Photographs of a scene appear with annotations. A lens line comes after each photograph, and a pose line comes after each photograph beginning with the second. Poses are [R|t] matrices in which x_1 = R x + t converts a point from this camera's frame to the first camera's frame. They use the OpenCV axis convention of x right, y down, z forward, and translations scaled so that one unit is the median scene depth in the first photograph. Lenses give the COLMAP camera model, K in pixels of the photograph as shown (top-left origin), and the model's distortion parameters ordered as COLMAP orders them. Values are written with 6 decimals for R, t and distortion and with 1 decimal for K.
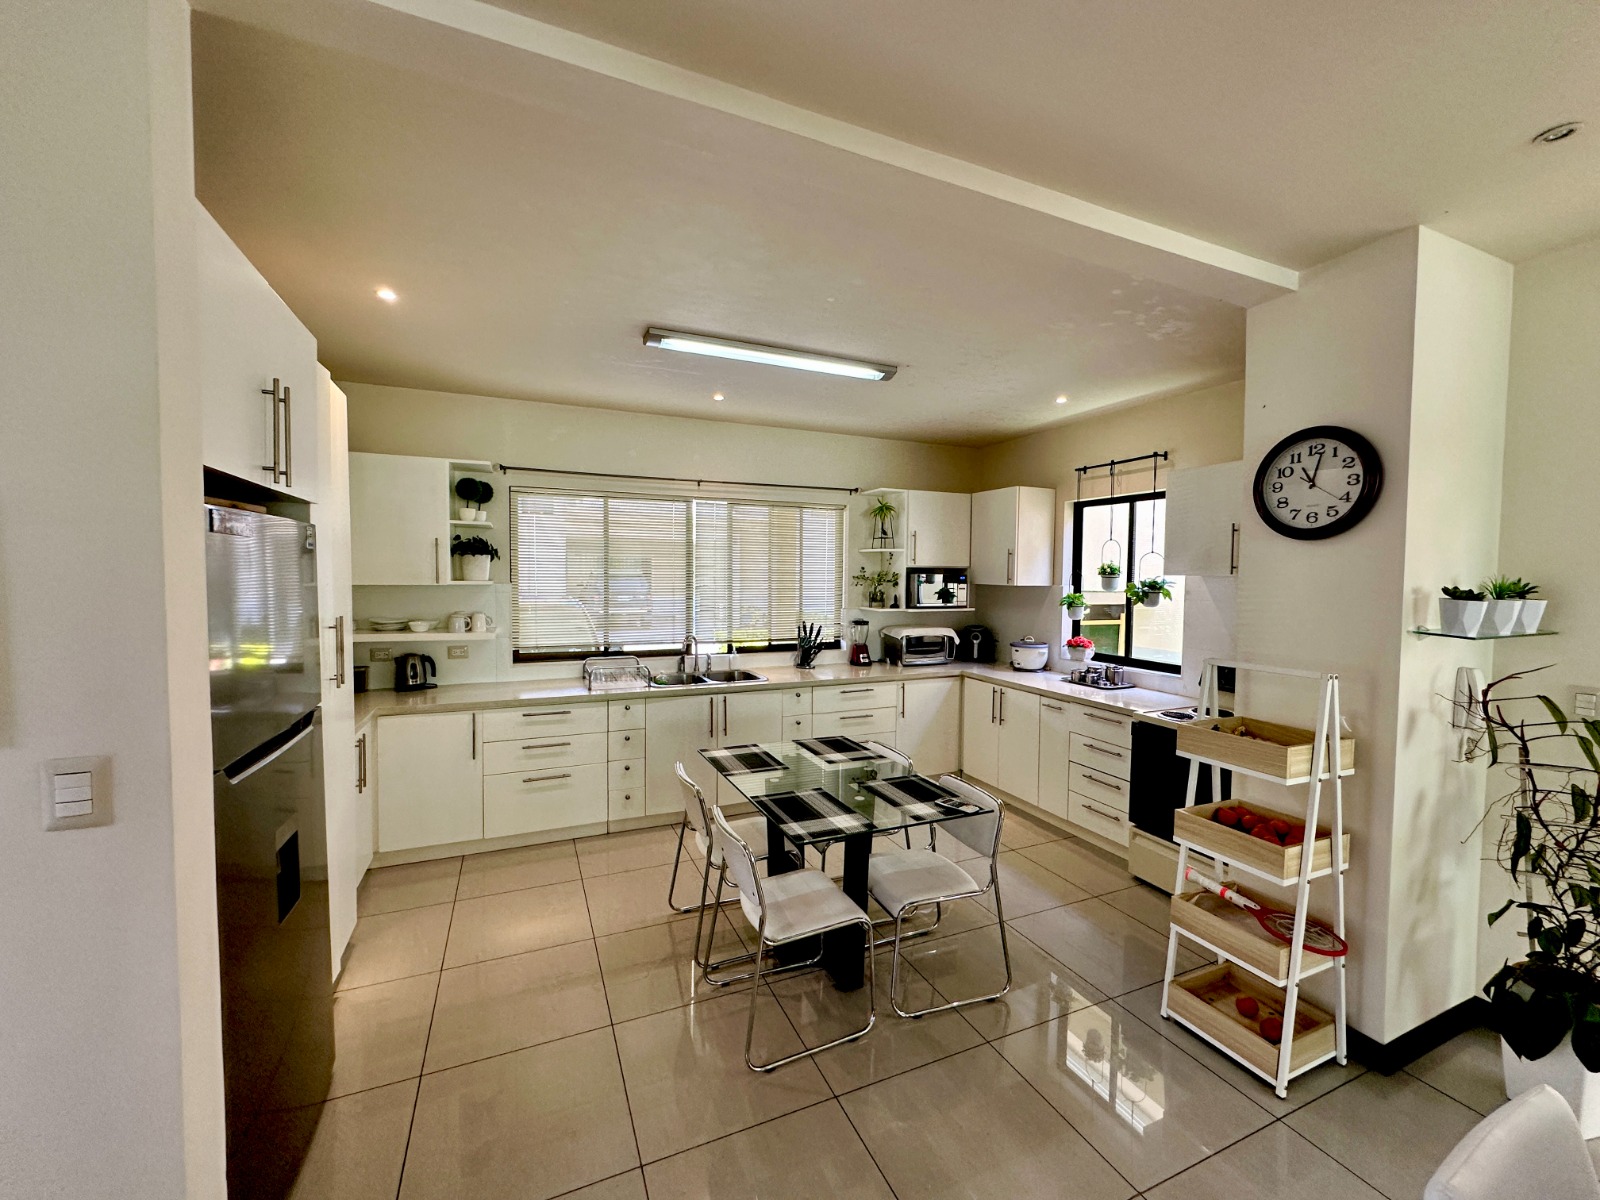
lens RADIAL K [[637.8, 0, 797.1], [0, 637.8, 598.0], [0, 0, 1]] dist [-0.008292, -0.000066]
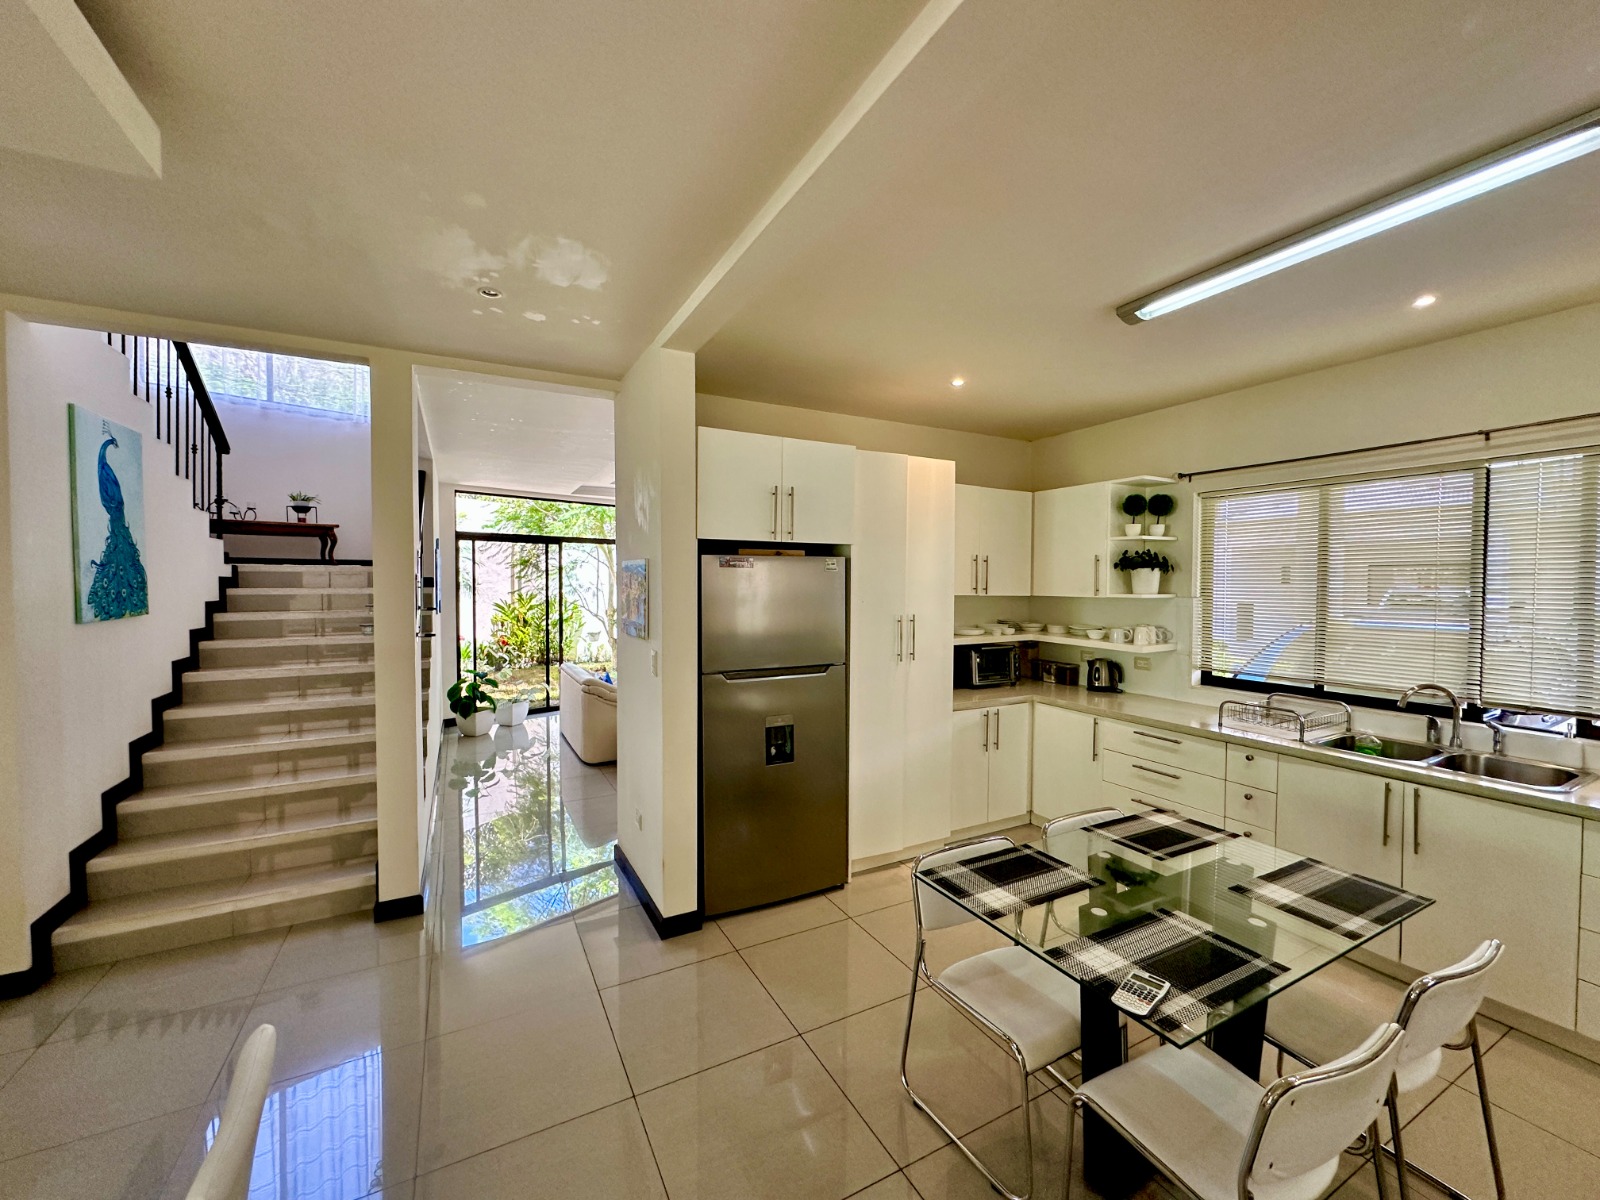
lens RADIAL K [[637.8, 0, 797.1], [0, 637.8, 598.0], [0, 0, 1]] dist [-0.008292, -0.000066]
pose [[0.070816, 0.016858, -0.997347, 0.472593], [-0.042040, 0.999019, 0.013901, -0.011991], [0.996603, 0.040944, 0.071456, 0.385072]]
